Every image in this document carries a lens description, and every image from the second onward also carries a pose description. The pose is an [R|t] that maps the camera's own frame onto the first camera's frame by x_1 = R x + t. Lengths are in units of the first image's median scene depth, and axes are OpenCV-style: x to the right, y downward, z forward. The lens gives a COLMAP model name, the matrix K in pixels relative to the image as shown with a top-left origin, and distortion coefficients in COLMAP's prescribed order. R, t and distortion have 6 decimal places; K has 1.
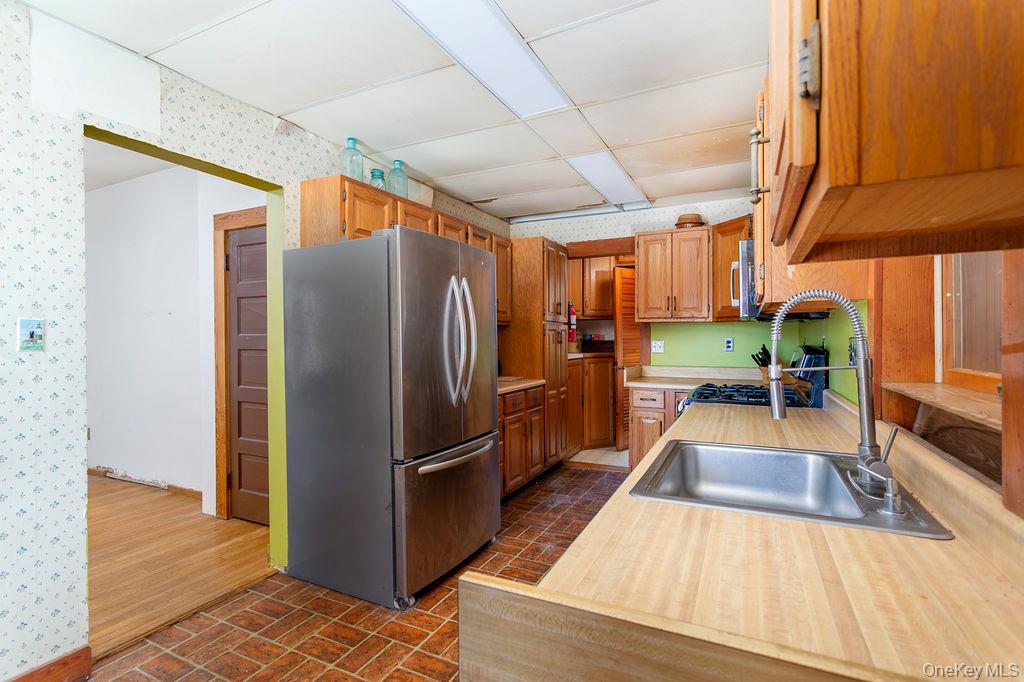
lens RADIAL K [[484.0, 0, 509.1], [0, 484.0, 342.1], [0, 0, 1]] dist [0.003633, 0.000821]
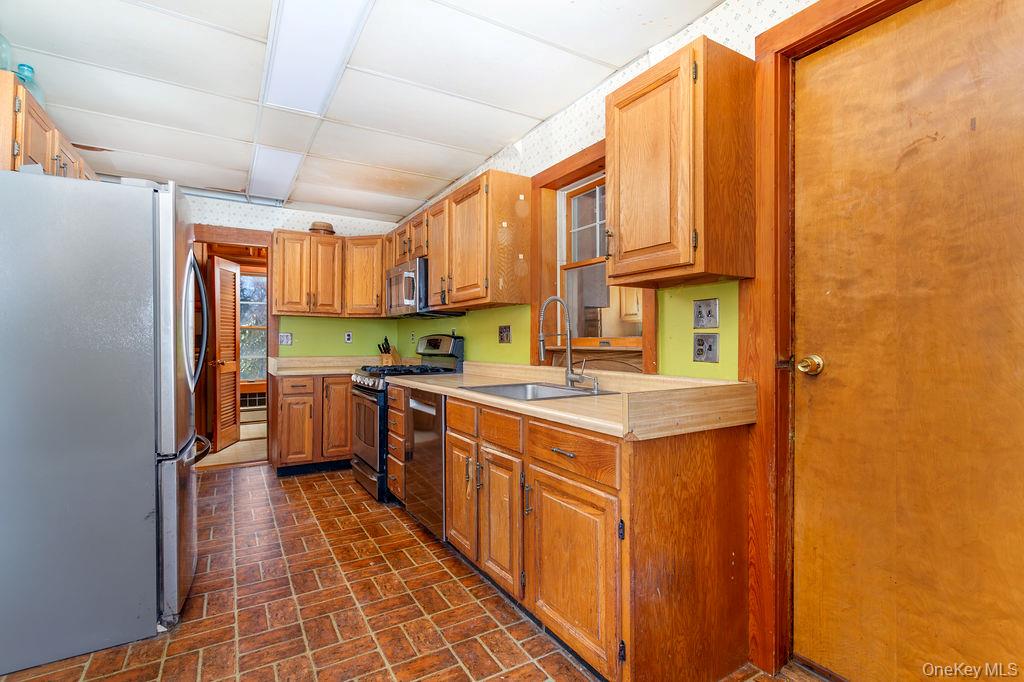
lens RADIAL K [[484.0, 0, 512.9], [0, 484.0, 341.6], [0, 0, 1]] dist [0.003633, 0.000821]
pose [[0.530059, 0.009002, 0.847913, -0.375563], [0.001359, 0.999933, -0.011465, 0.031920], [-0.847960, 0.007229, 0.530012, 0.016778]]
